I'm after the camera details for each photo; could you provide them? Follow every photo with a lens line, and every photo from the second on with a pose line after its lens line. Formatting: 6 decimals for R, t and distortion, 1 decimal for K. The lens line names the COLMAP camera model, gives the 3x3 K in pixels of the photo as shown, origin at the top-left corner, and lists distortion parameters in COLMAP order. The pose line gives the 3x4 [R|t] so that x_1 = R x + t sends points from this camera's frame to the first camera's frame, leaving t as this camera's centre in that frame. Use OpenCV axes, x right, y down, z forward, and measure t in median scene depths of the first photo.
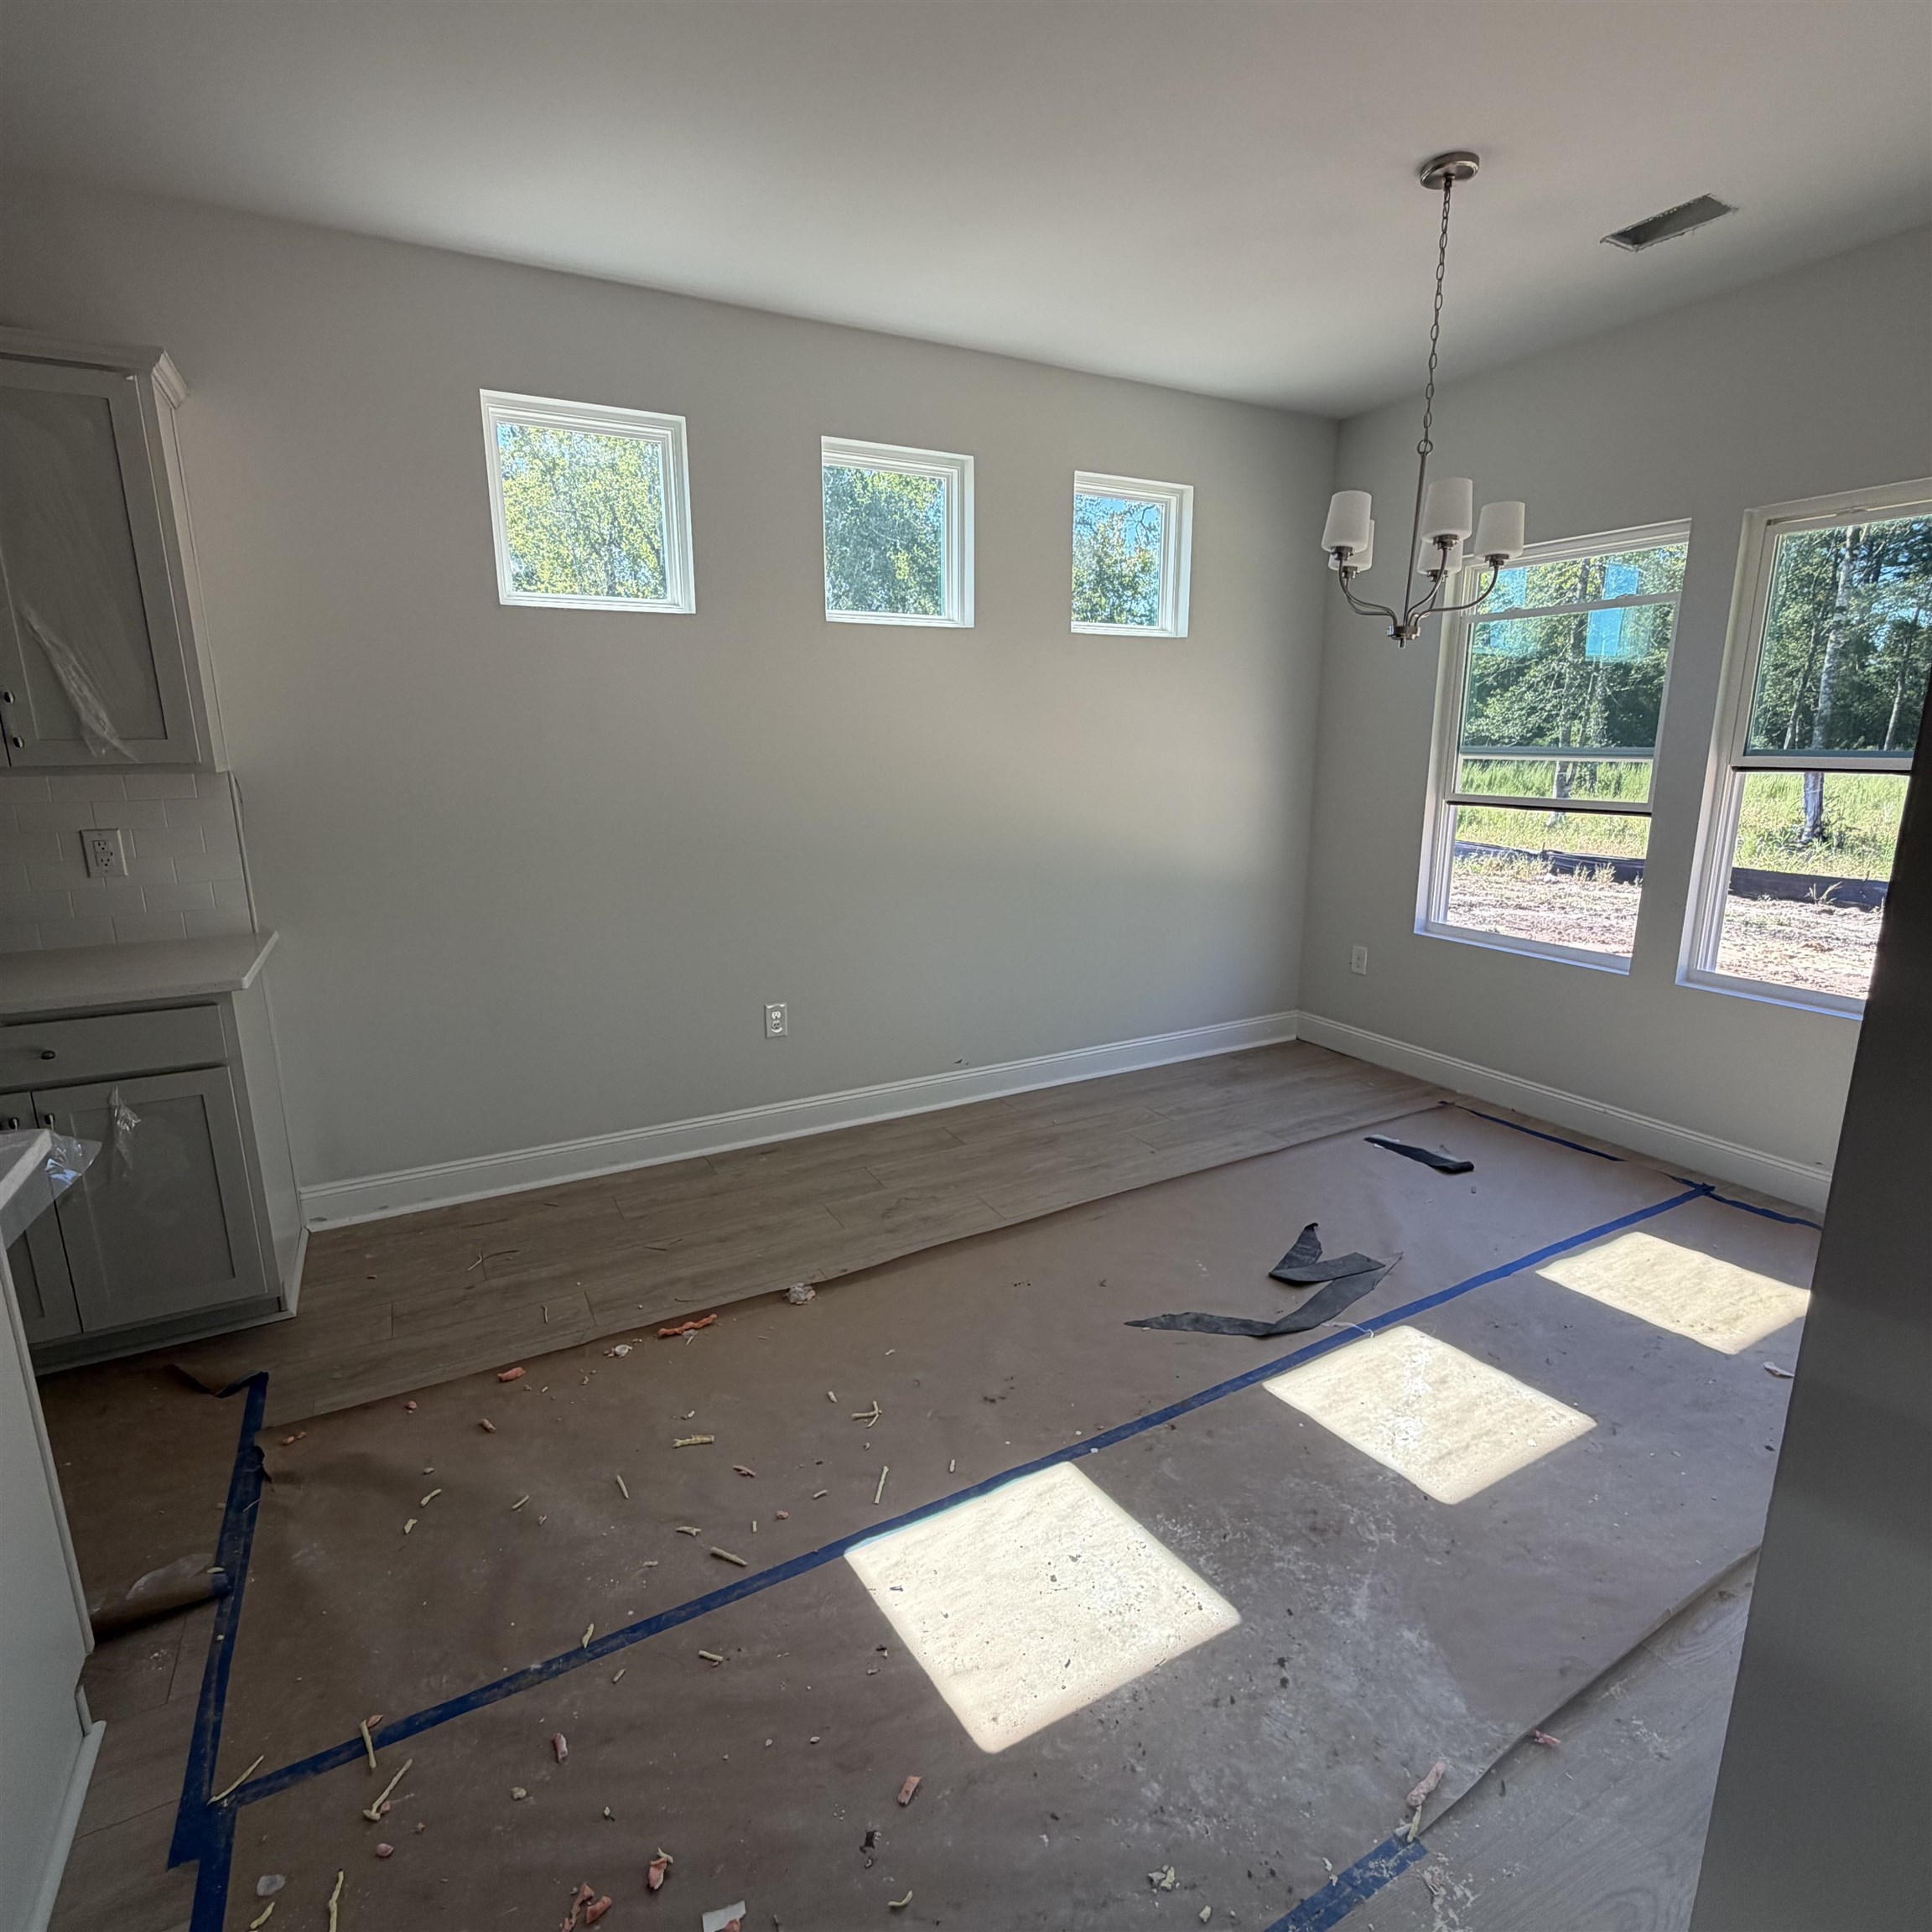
lens RADIAL K [[1025.4, 0, 969.2], [0, 1025.4, 970.1], [0, 0, 1]] dist [-0.002174, 0.000254]
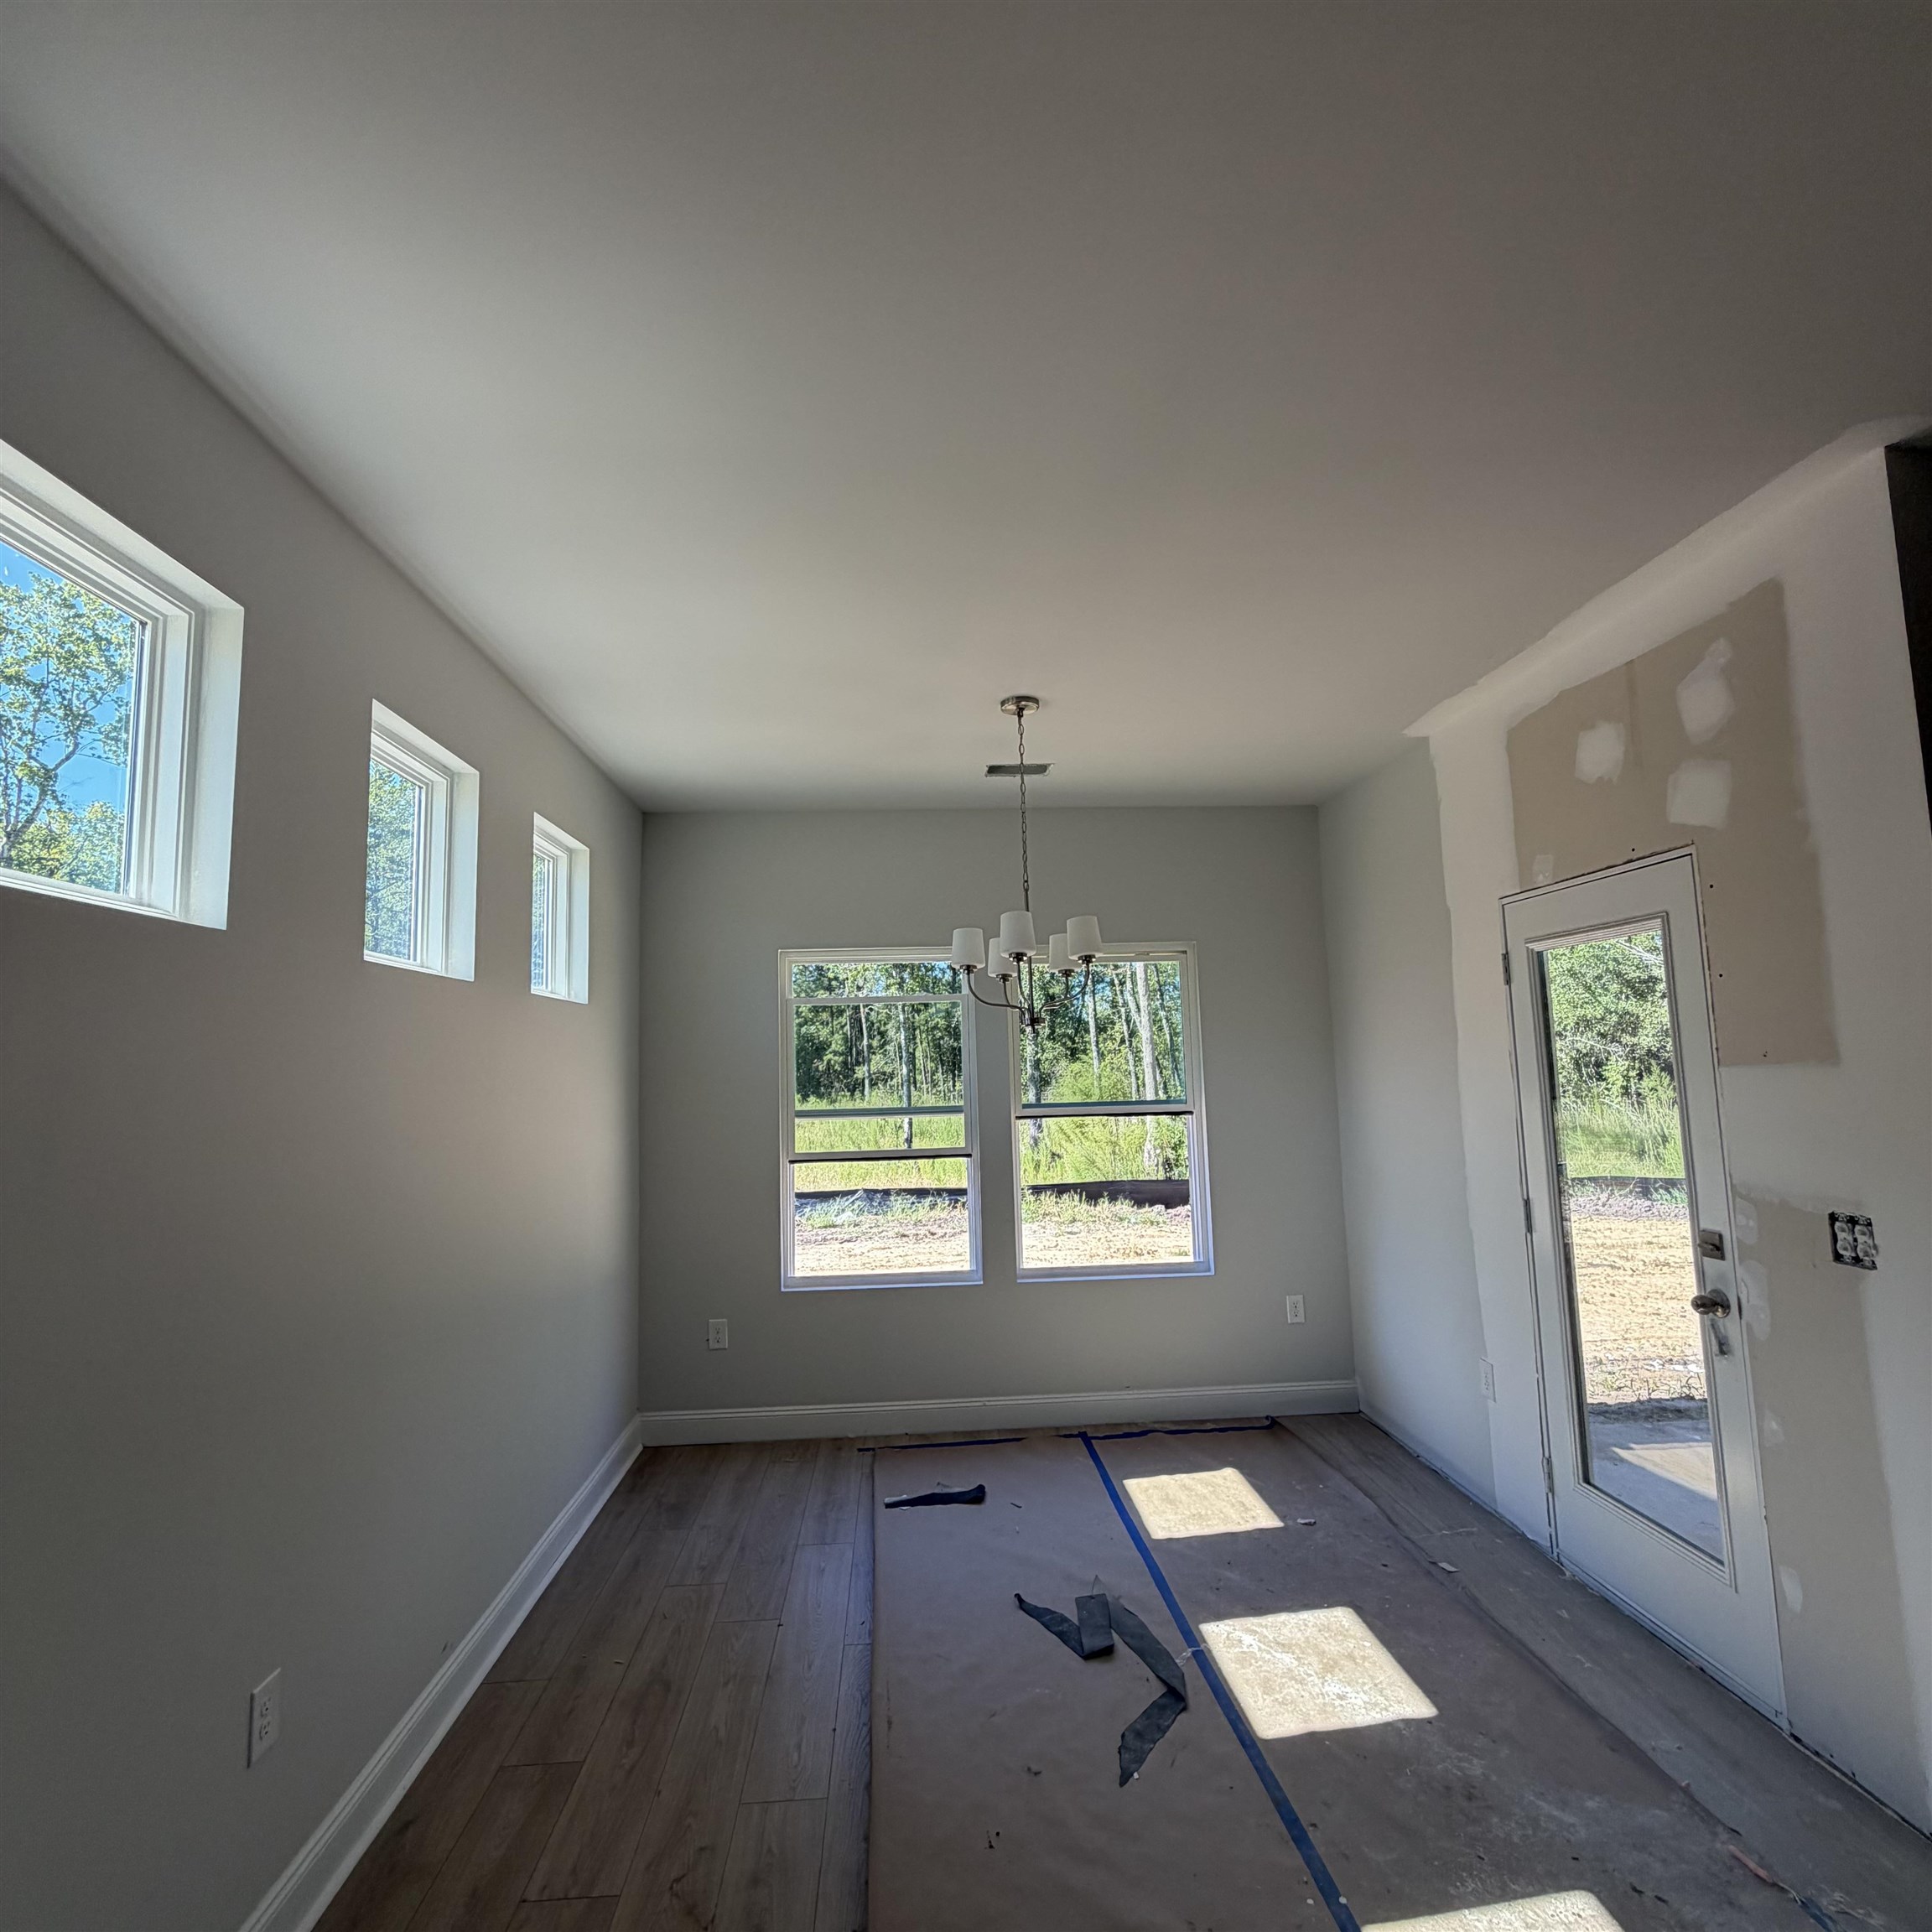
lens RADIAL K [[1025.4, 0, 963.4], [0, 1025.4, 956.1], [0, 0, 1]] dist [-0.002174, 0.000254]
pose [[0.426515, 0.092132, 0.899776, -0.544984], [0.229449, 0.951235, -0.206166, -0.125315], [-0.874893, 0.294386, 0.384576, 0.427846]]
